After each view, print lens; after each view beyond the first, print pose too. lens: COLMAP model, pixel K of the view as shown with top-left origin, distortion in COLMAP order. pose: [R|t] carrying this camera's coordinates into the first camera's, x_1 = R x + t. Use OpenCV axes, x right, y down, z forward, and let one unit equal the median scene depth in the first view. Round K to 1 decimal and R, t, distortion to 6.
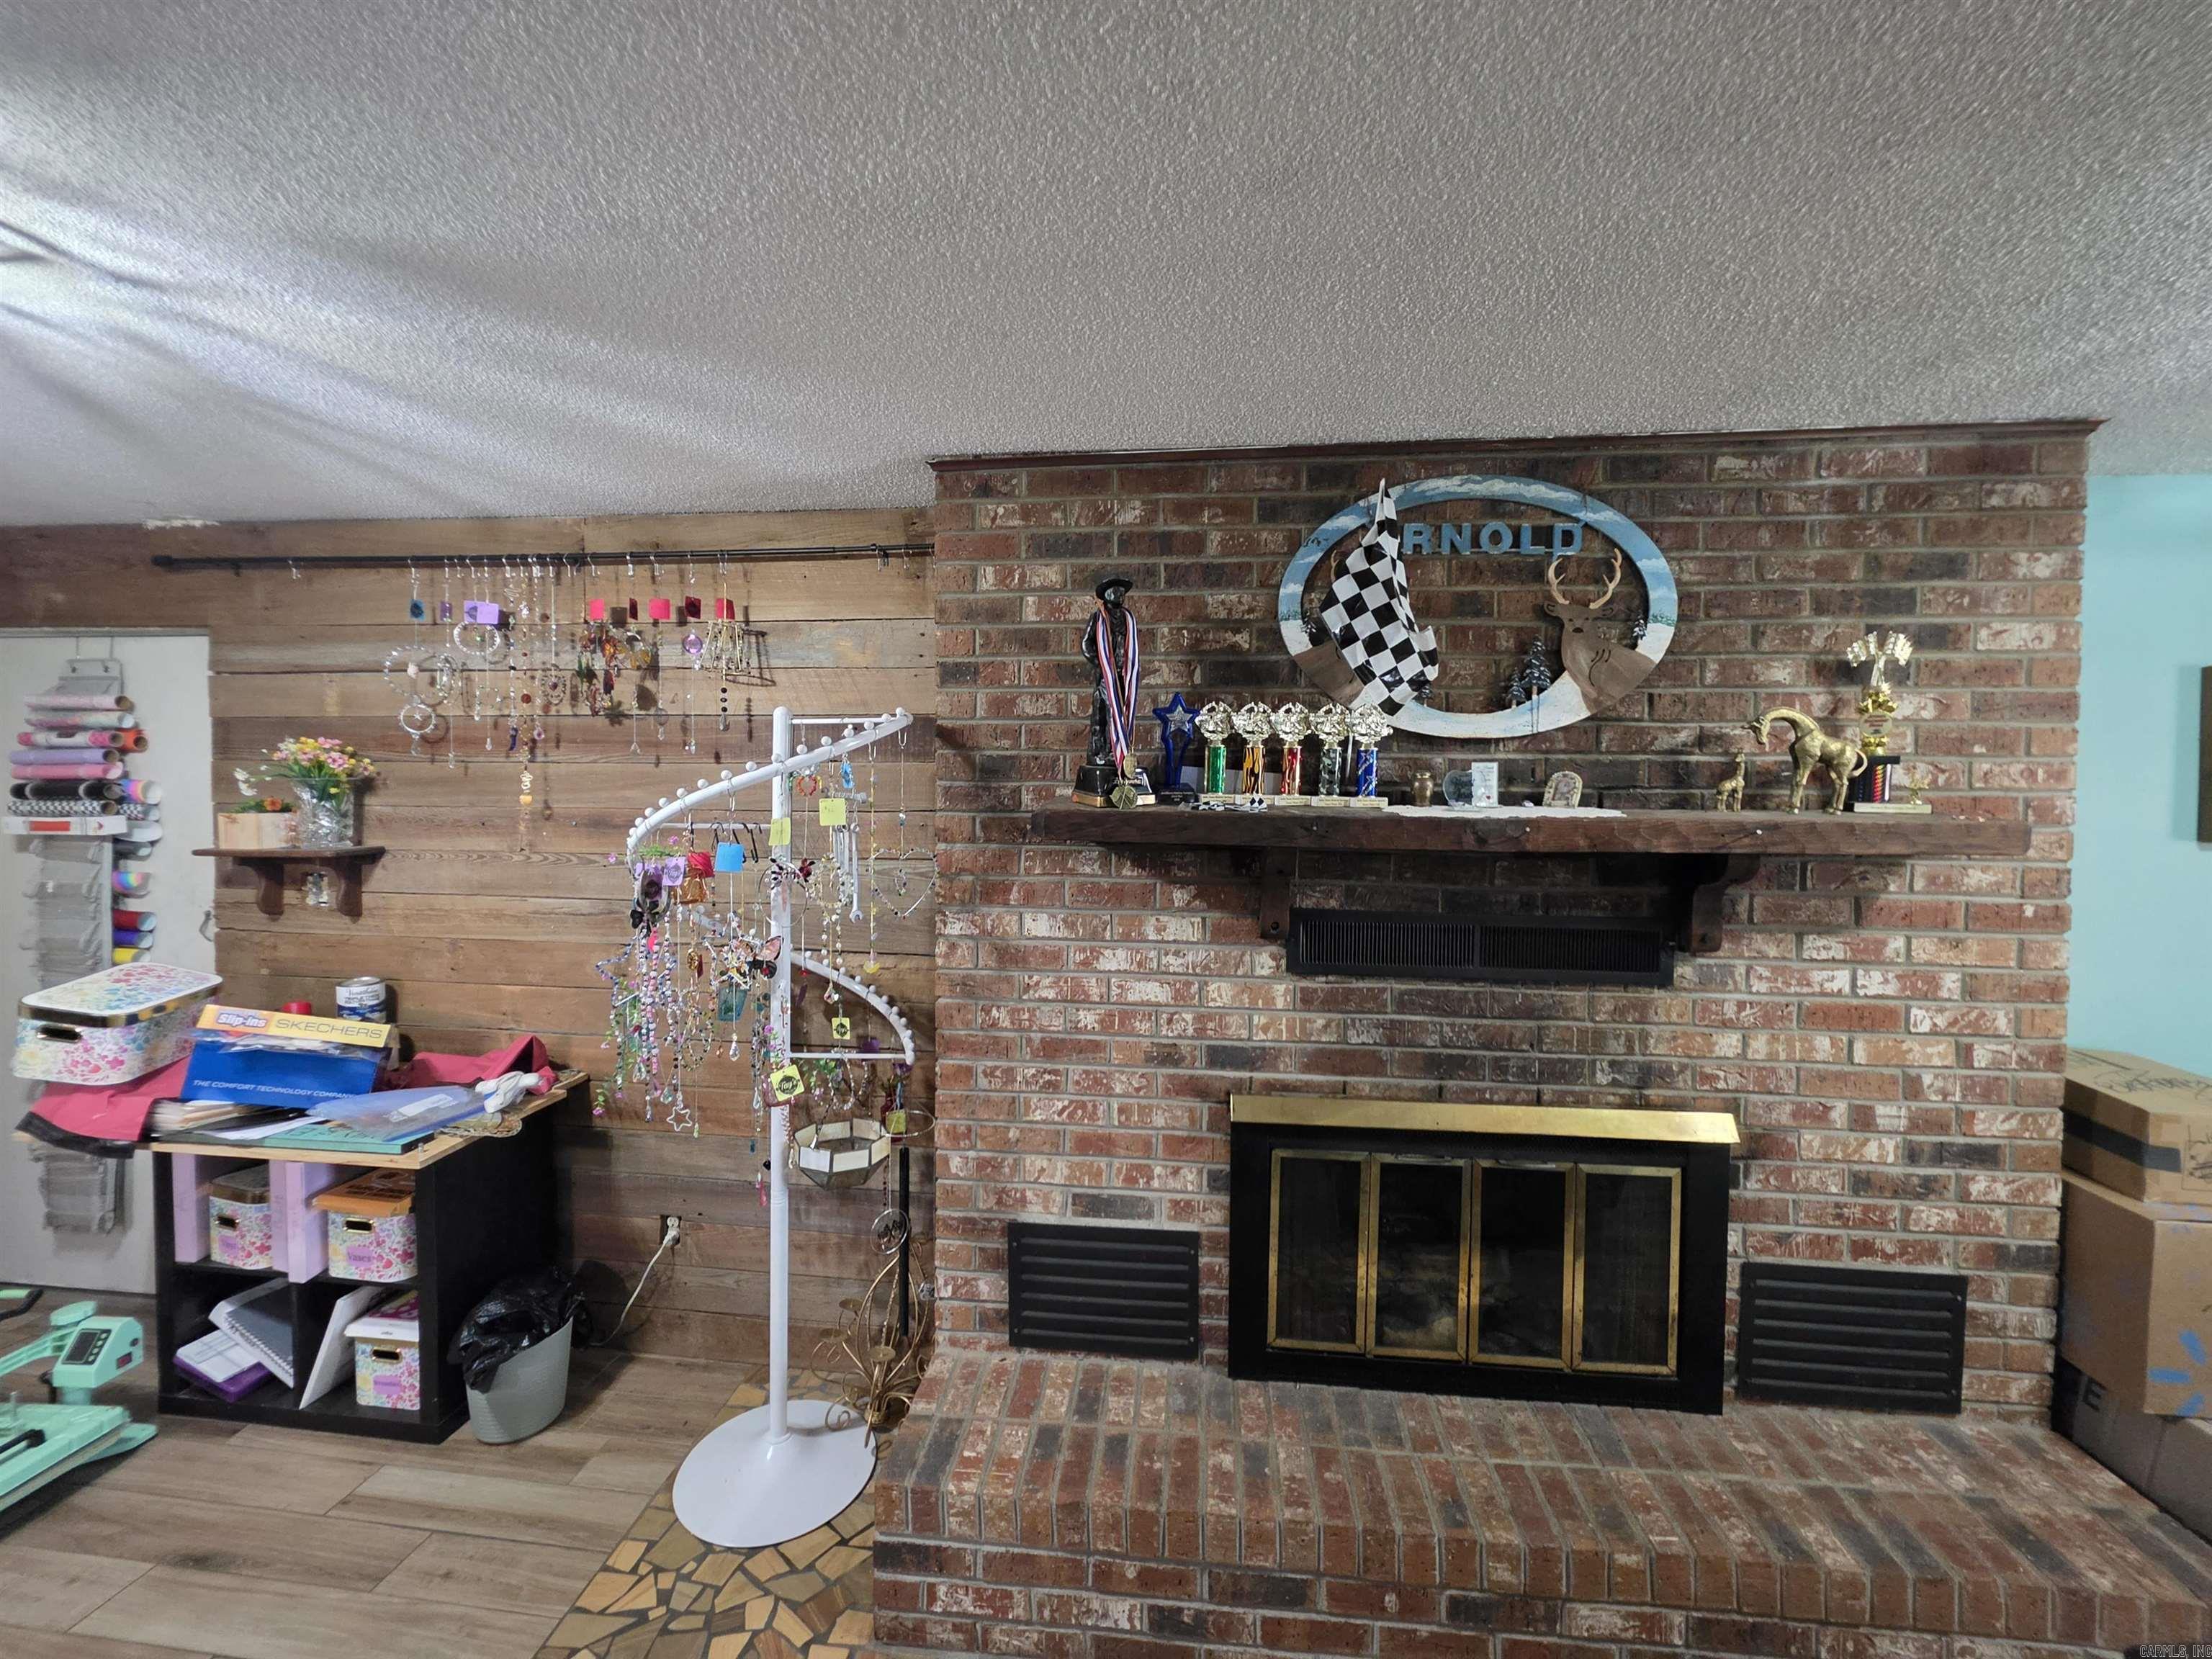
lens RADIAL K [[888.6, 0, 1108.5], [0, 888.6, 815.9], [0, 0, 1]] dist [-0.001512, -0.001069]
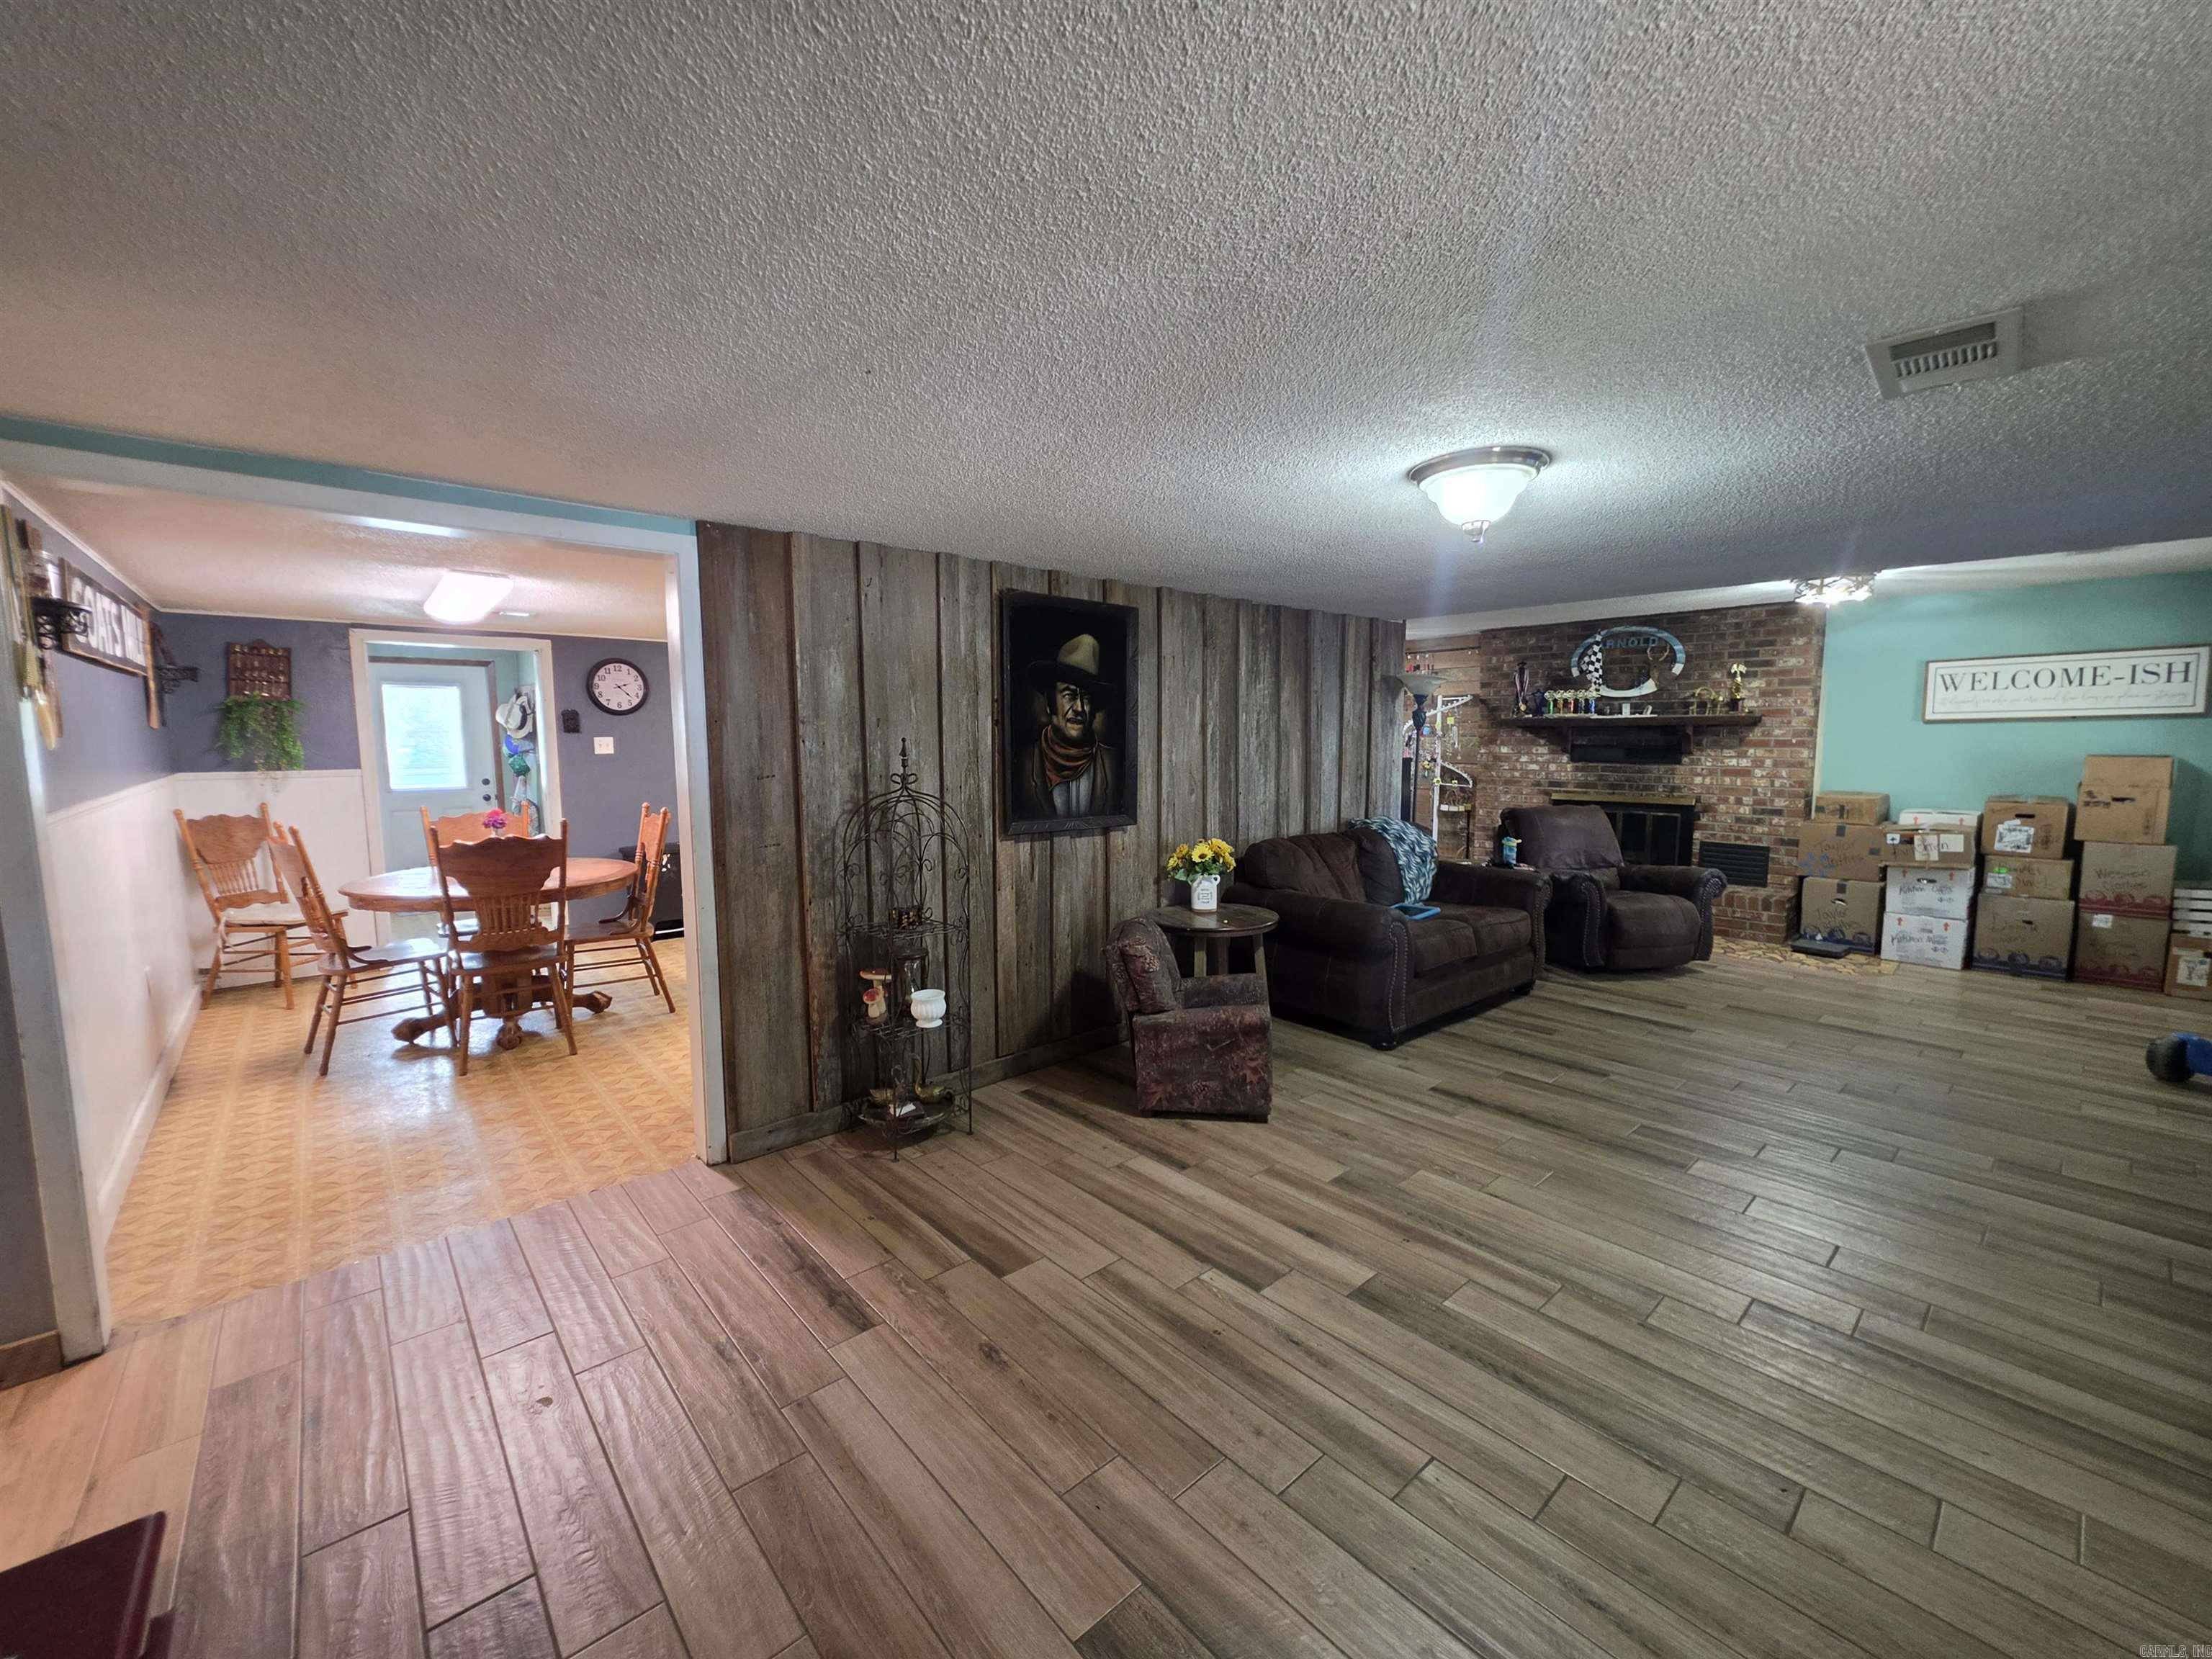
lens RADIAL K [[888.6, 0, 1108.7], [0, 888.6, 829.6], [0, 0, 1]] dist [-0.001512, -0.001069]
pose [[0.747389, 0.058158, -0.661836, 1.303973], [-0.008813, 0.996942, 0.077652, 0.198331], [0.664328, -0.052204, 0.745616, -3.271729]]
